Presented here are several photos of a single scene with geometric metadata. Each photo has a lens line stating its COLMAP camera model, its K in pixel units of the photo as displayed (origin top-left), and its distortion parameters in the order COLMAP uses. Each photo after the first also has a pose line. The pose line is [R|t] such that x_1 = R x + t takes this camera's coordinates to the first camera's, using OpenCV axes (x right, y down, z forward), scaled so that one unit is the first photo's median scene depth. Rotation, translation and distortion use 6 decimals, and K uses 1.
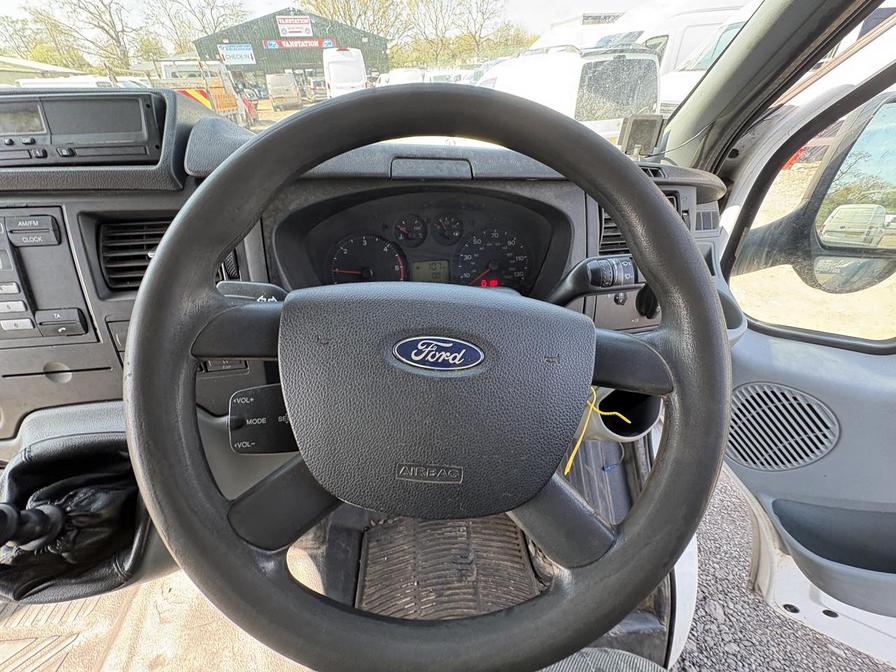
lens RADIAL K [[357.4, 0, 449.3], [0, 357.4, 335.3], [0, 0, 1]] dist [0.001302, 0.000209]
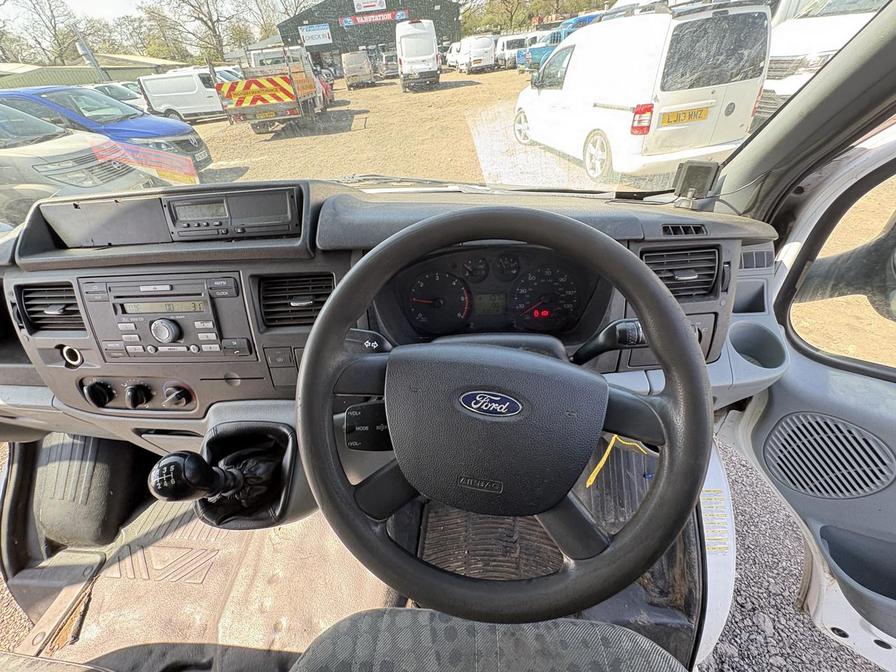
lens RADIAL K [[358.2, 0, 449.6], [0, 358.2, 335.3], [0, 0, 1]] dist [0.000252, 0.000848]
pose [[0.985291, 0.050059, -0.163386, 0.010905], [-0.039949, 0.997112, 0.064589, -0.112884], [0.166147, -0.057112, 0.984446, -0.159598]]
